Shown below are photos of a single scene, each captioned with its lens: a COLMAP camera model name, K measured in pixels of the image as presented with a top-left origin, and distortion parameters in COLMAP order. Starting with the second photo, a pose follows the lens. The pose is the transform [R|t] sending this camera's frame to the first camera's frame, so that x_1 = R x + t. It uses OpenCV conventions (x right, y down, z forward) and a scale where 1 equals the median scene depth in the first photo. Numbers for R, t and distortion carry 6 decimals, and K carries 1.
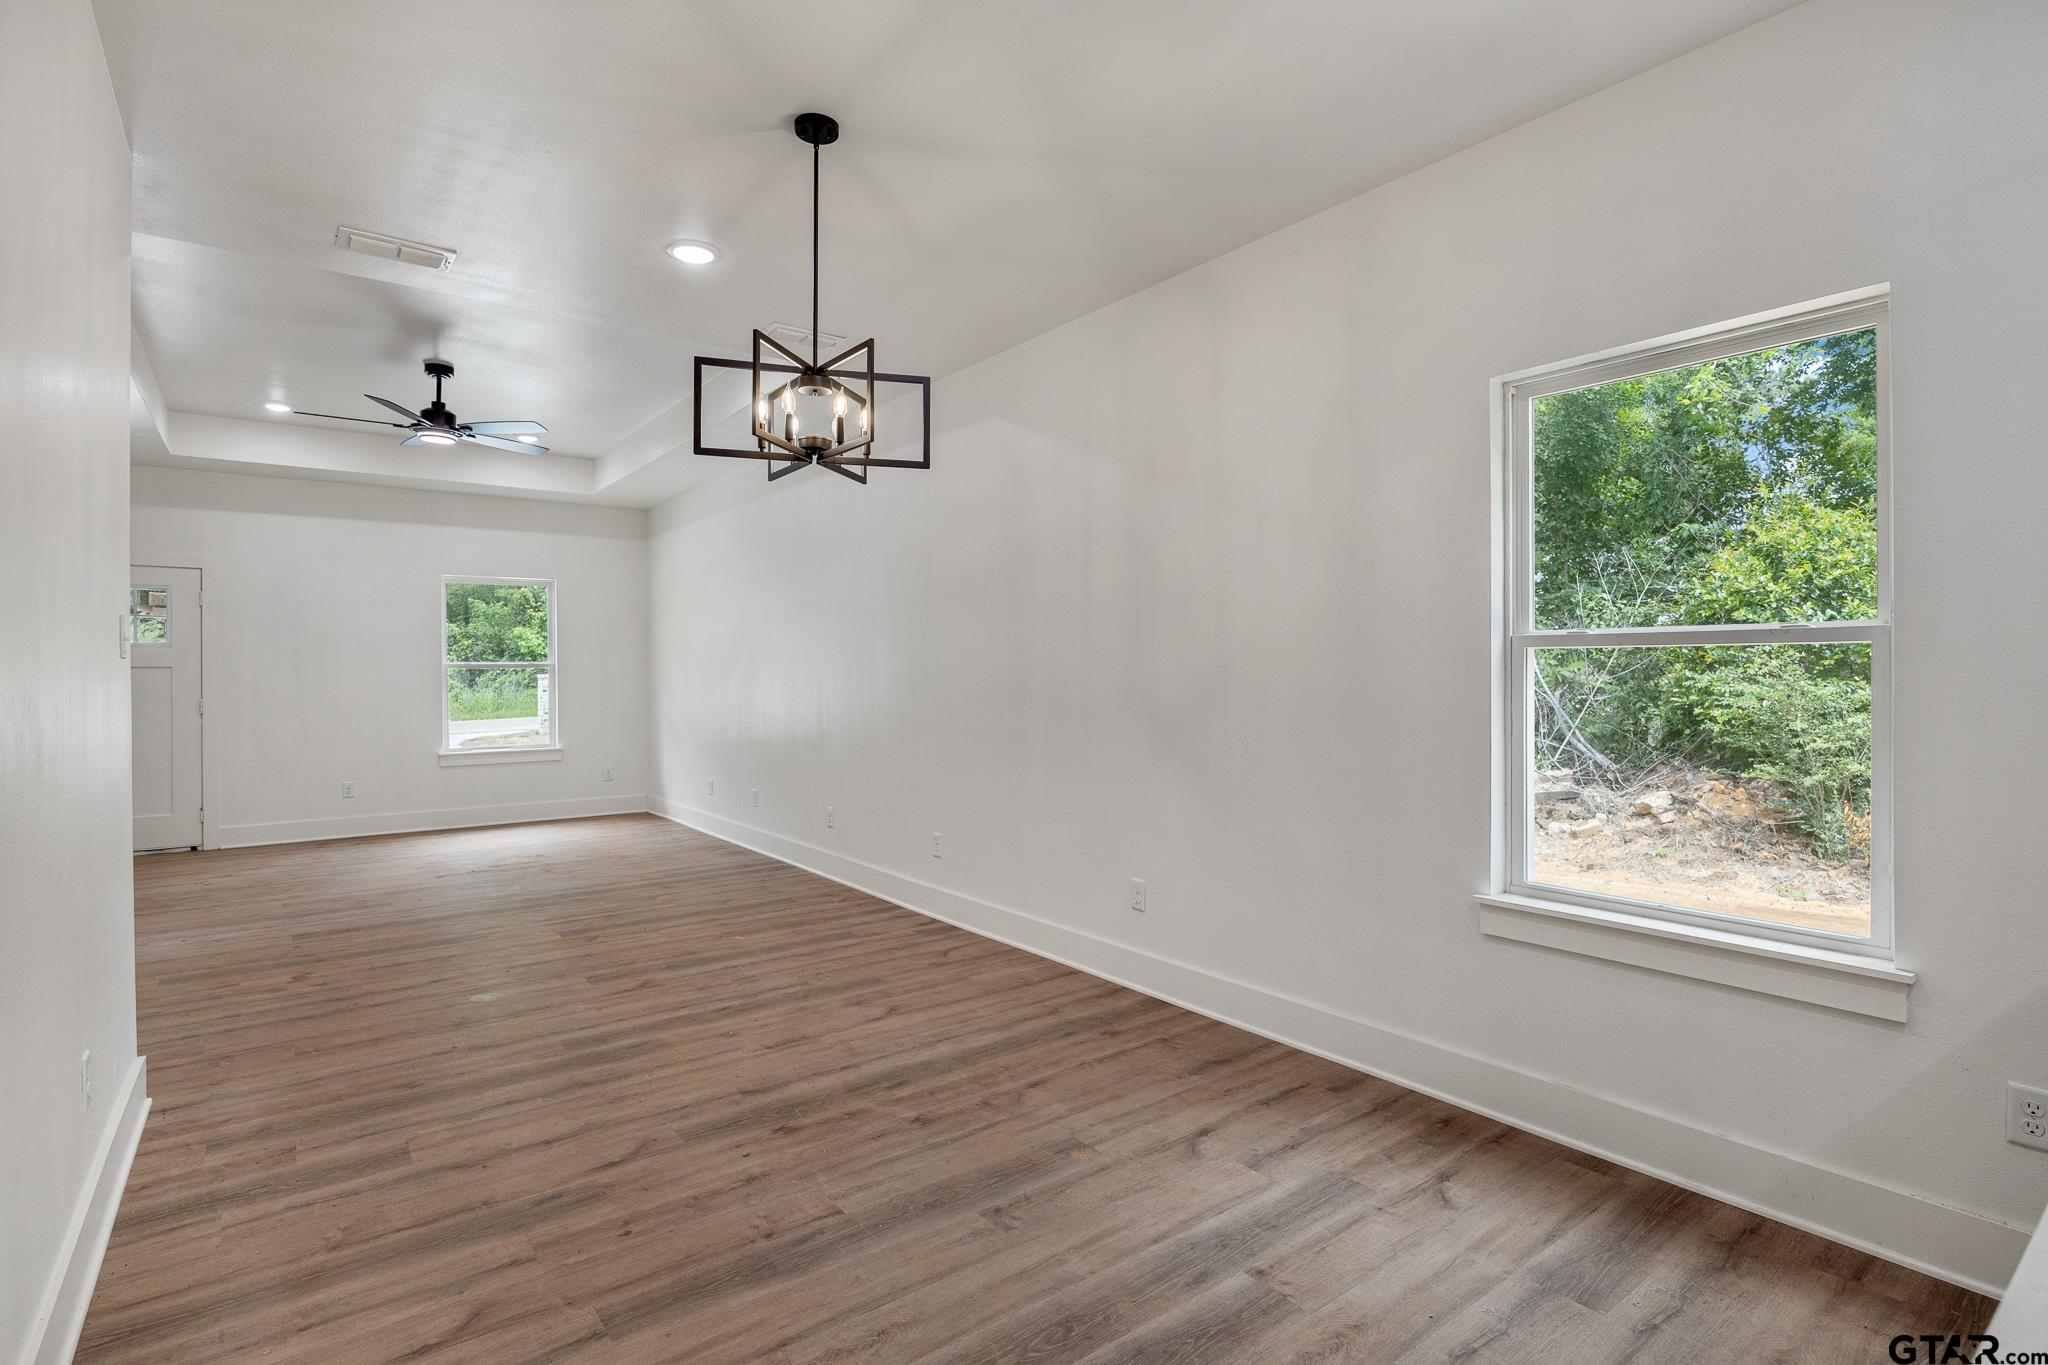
lens RADIAL K [[990.4, 0, 1035.4], [0, 990.4, 679.6], [0, 0, 1]] dist [-0.012300, 0.000296]
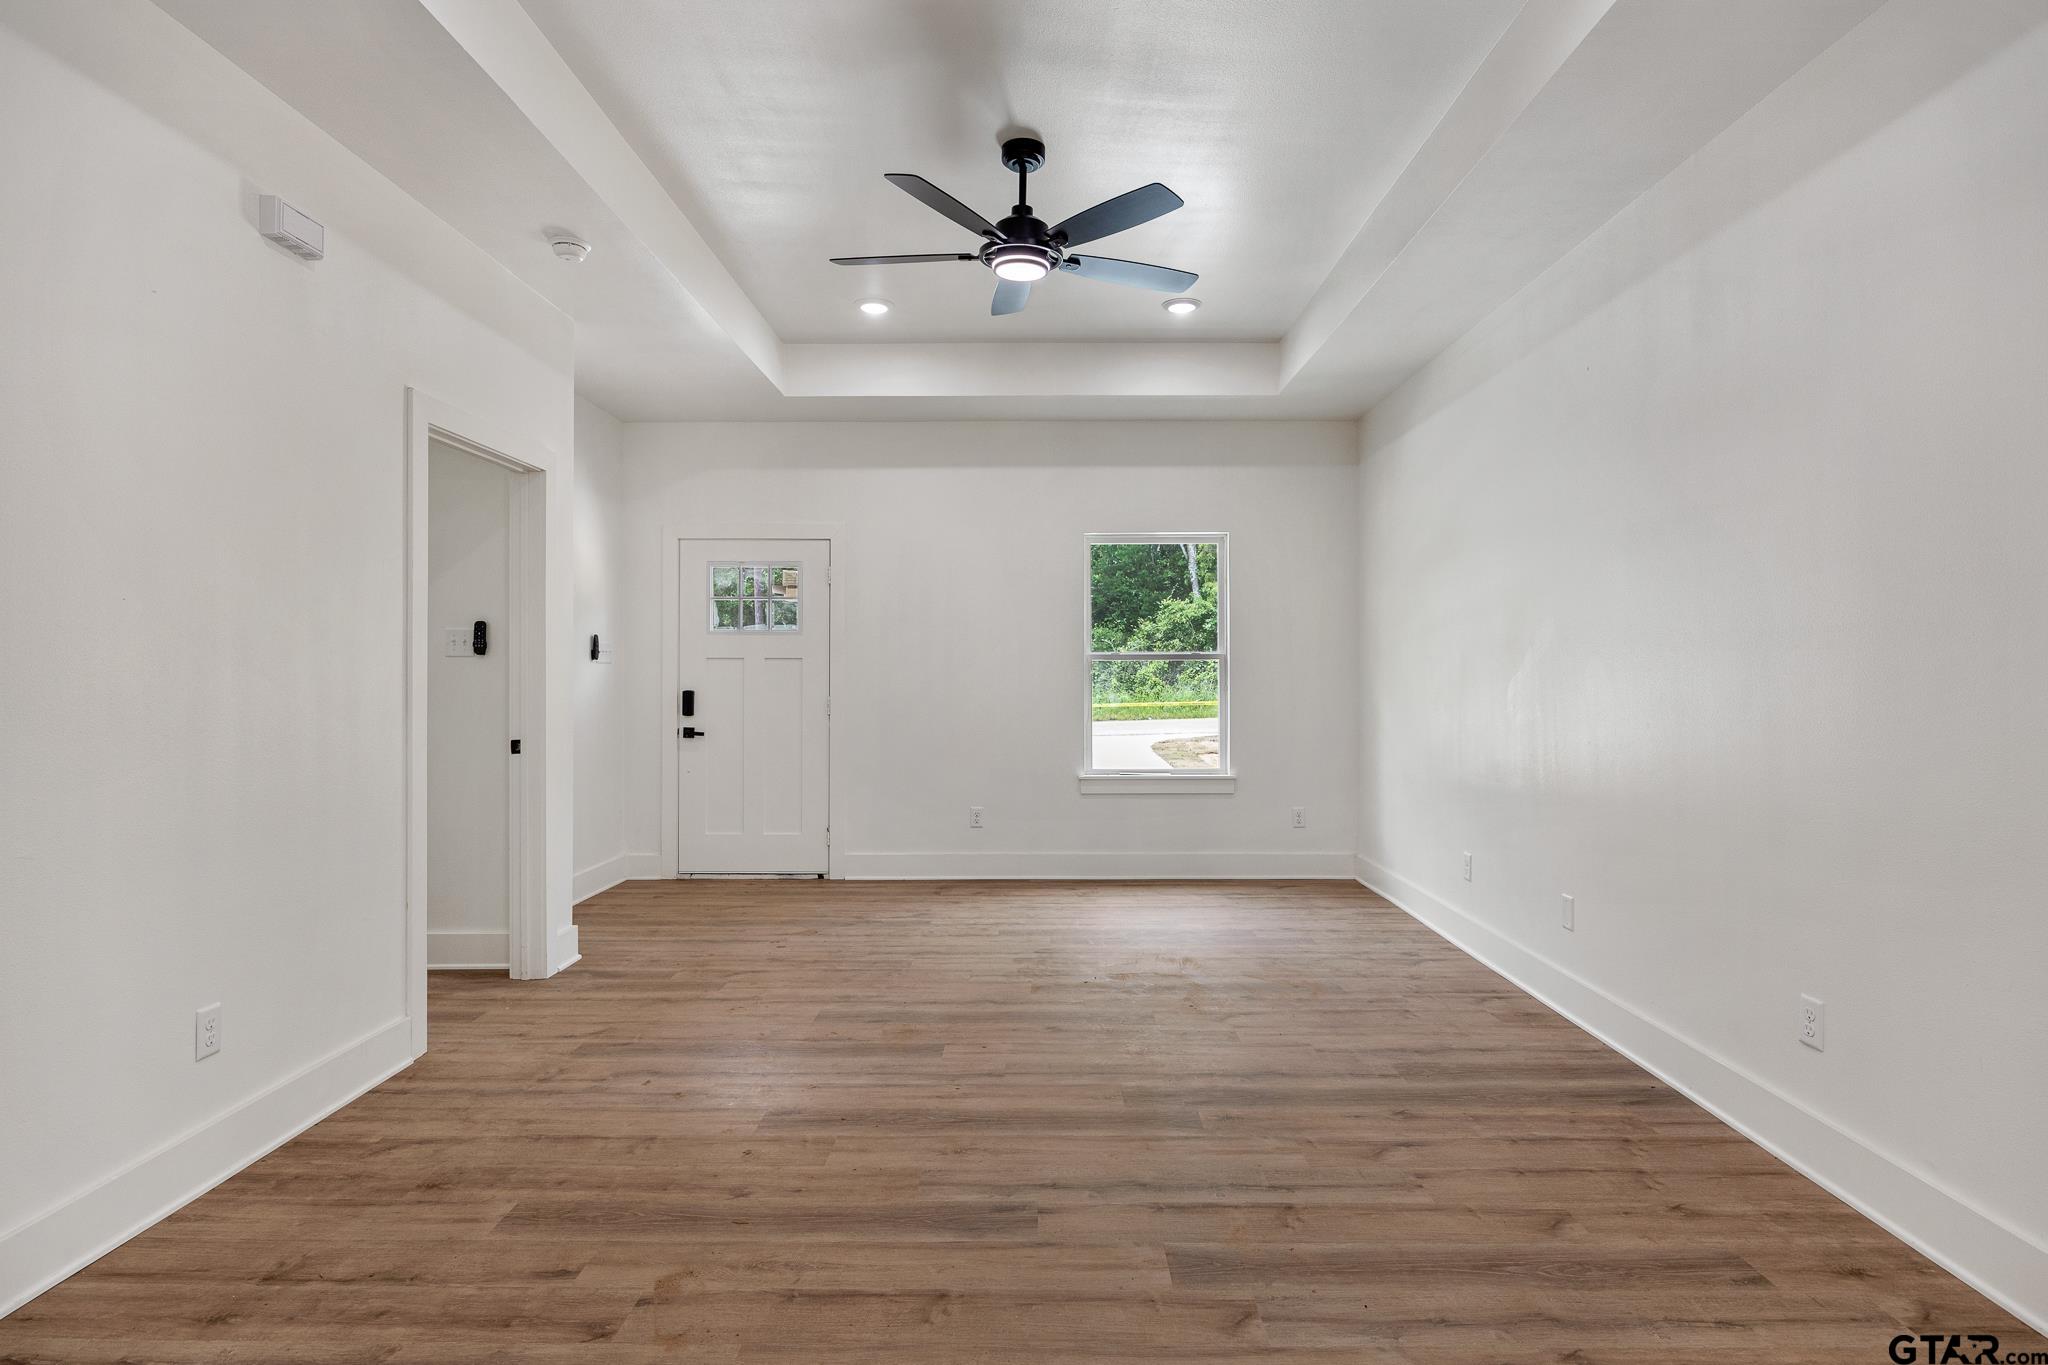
lens RADIAL K [[1068.3, 0, 1031.7], [0, 1068.3, 669.5], [0, 0, 1]] dist [-0.001425, 0.000624]
pose [[0.787997, 0.001398, -0.615677, -0.413942], [-0.006529, 0.999960, -0.006086, 0.001636], [0.615644, 0.008815, 0.787975, 1.008583]]
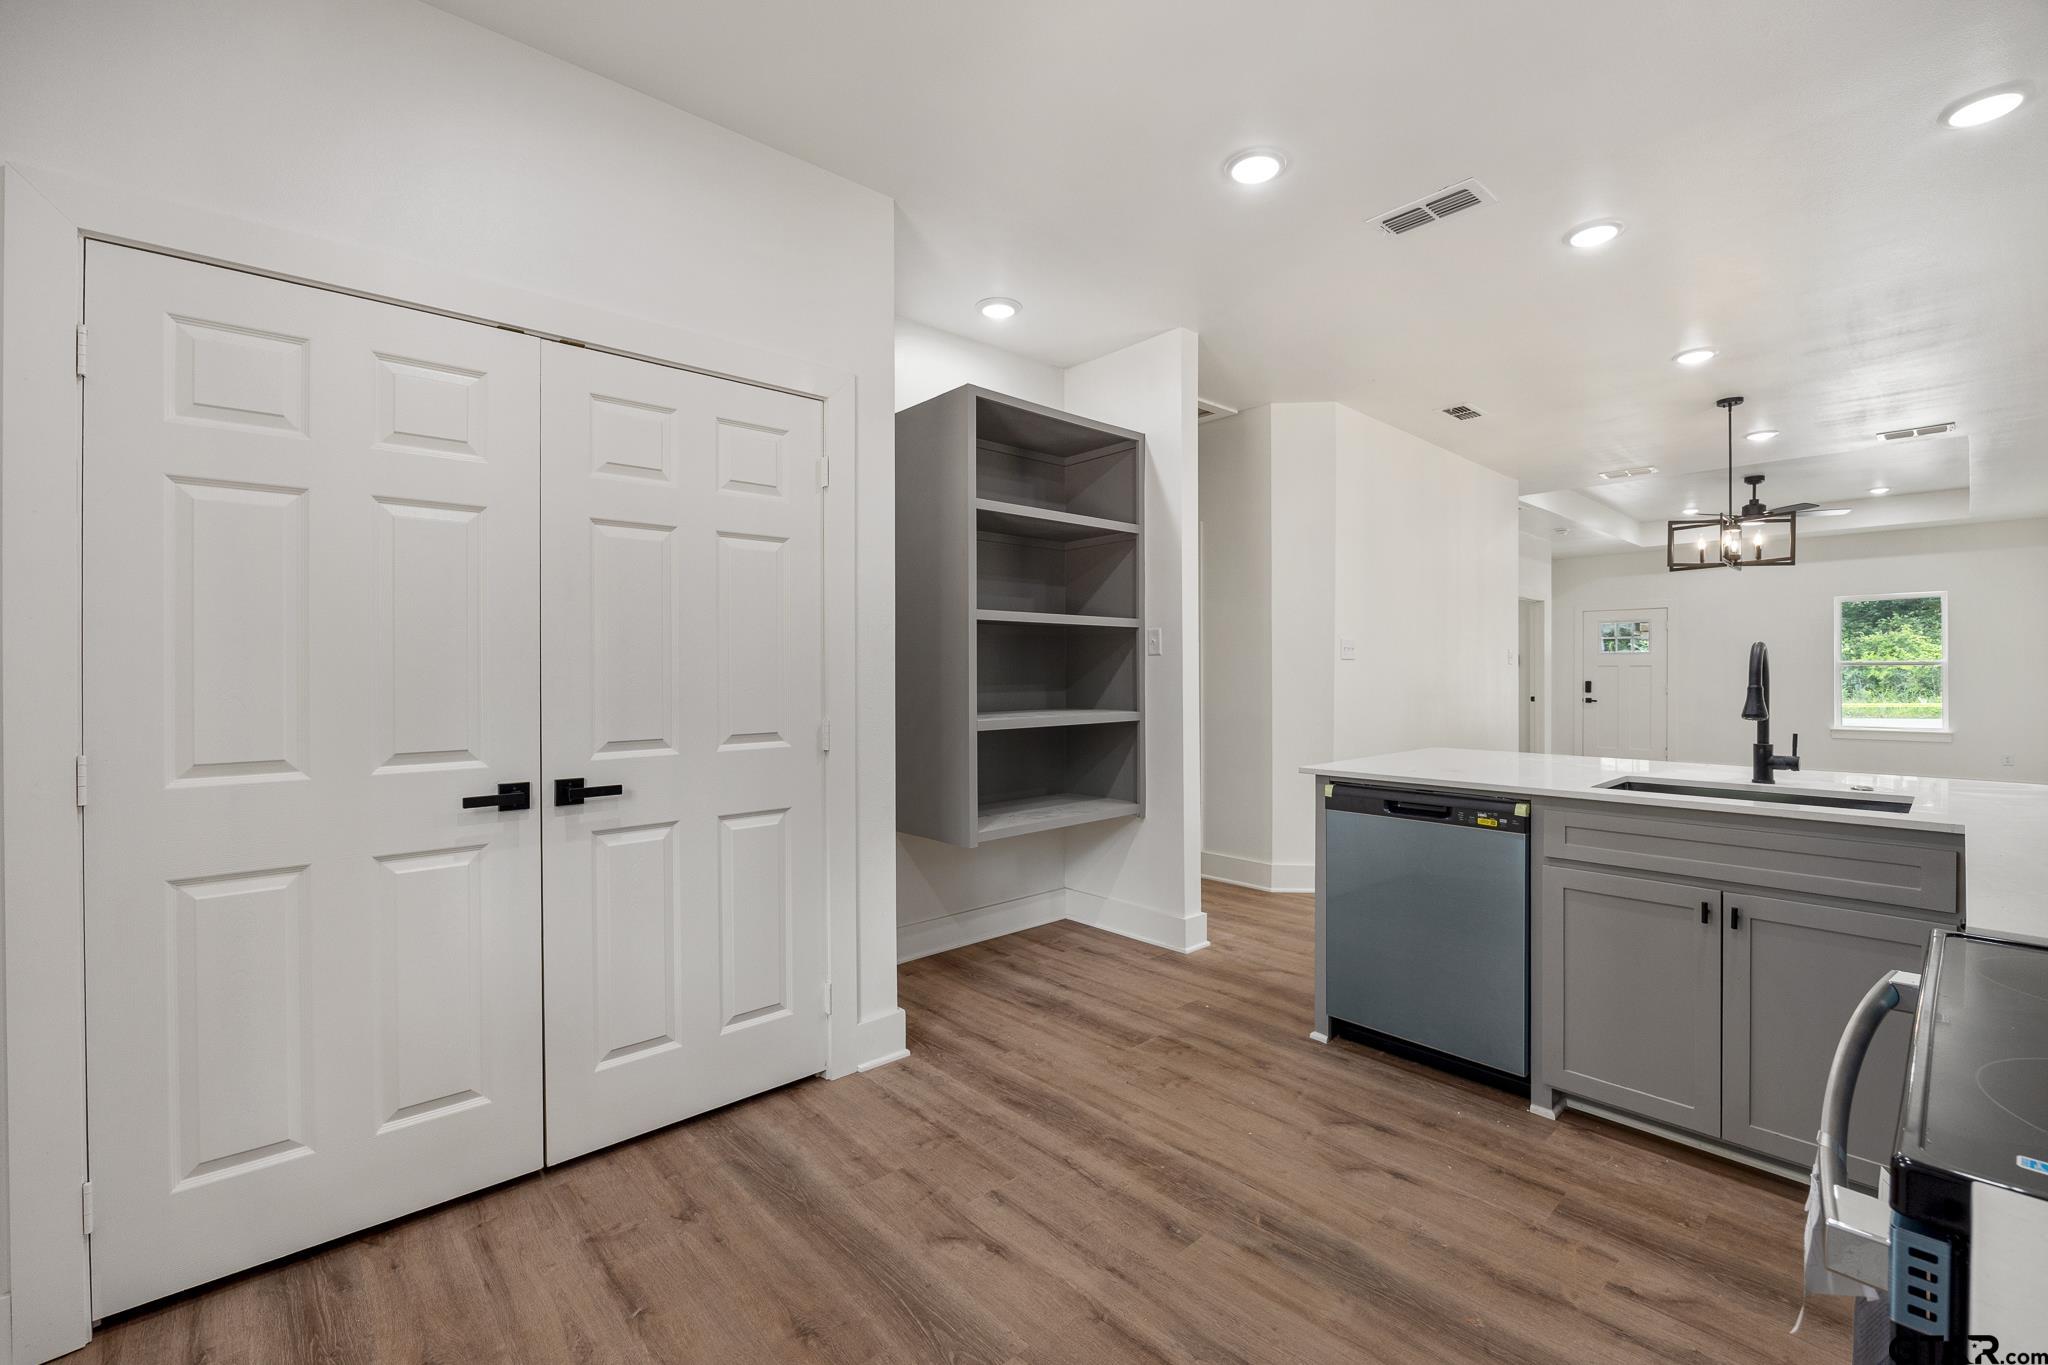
lens RADIAL K [[863.1, 0, 1038.8], [0, 863.1, 672.1], [0, 0, 1]] dist [-0.003568, -0.000057]
pose [[0.088694, 0.000683, -0.996059, 1.388172], [-0.004141, 0.999991, 0.000317, 0.005358], [0.996050, 0.004096, 0.088697, -0.561315]]
